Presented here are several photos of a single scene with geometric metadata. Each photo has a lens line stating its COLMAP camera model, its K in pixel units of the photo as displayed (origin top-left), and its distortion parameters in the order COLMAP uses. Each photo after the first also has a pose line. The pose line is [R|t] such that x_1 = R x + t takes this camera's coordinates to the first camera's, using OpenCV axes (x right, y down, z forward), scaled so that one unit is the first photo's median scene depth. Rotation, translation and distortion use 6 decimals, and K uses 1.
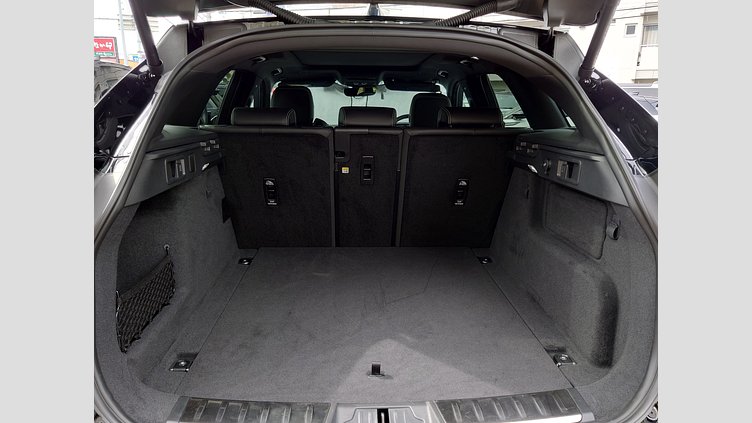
lens RADIAL K [[454.5, 0, 371.2], [0, 454.5, 209.3], [0, 0, 1]] dist [-0.009629, -0.000189]
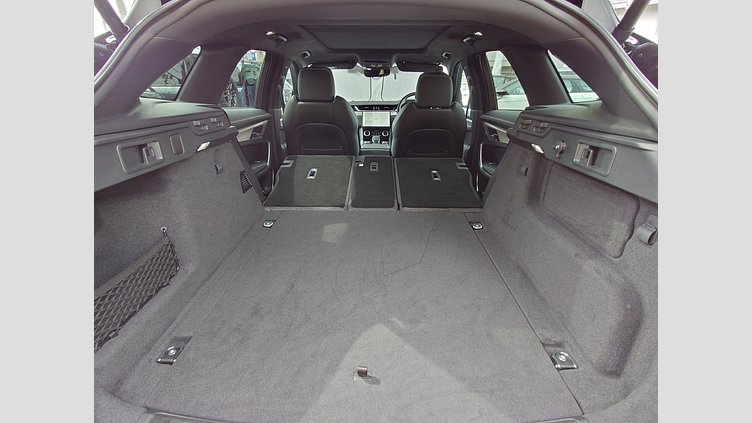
lens RADIAL K [[307.5, 0, 372.6], [0, 307.5, 214.8], [0, 0, 1]] dist [0.000976, 0.000164]
pose [[0.998257, 0.016314, -0.056720, 0.052813], [-0.006440, 0.985408, 0.170085, -0.068330], [0.058668, -0.169423, 0.983796, 0.359079]]
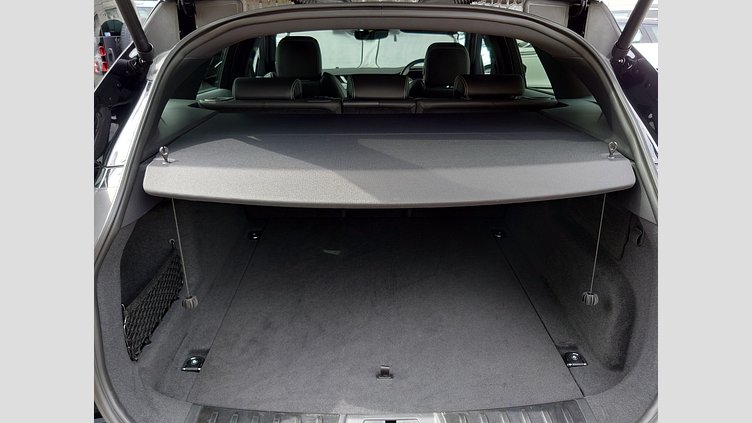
lens RADIAL K [[458.0, 0, 371.9], [0, 458.0, 214.0], [0, 0, 1]] dist [-0.003829, 0.001477]
pose [[0.999615, 0.000719, -0.027738, 0.008122], [0.003593, 0.987897, 0.155072, -0.127050], [0.027514, -0.155112, 0.987514, 0.044488]]
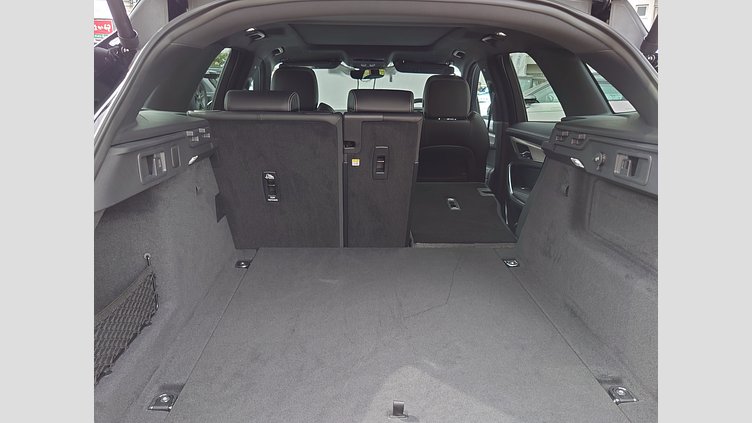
lens RADIAL K [[461.1, 0, 373.0], [0, 461.1, 213.5], [0, 0, 1]] dist [-0.008339, 0.009277]
pose [[0.999990, 0.002002, -0.004093, -0.027507], [-0.001846, 0.999285, 0.037775, -0.029559], [0.004165, -0.037767, 0.999278, 0.149006]]
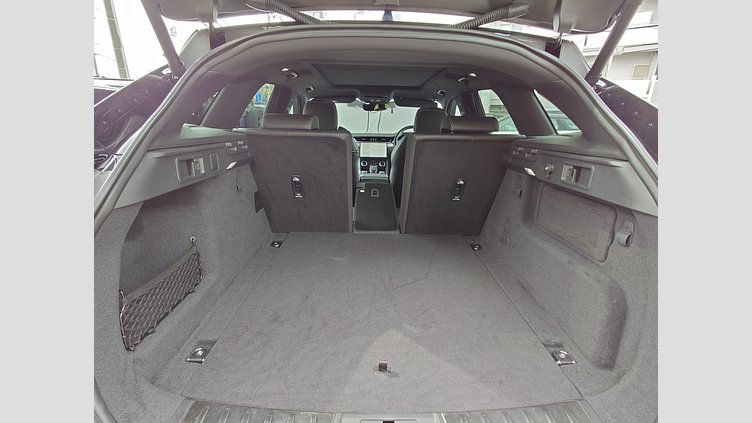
lens RADIAL K [[318.4, 0, 374.8], [0, 318.4, 212.2], [0, 0, 1]] dist [0.000494, -0.001231]
pose [[0.999555, 0.019623, -0.022457, 0.001493], [-0.018385, 0.998368, 0.054071, -0.030314], [0.023481, -0.053634, 0.998285, 0.251668]]
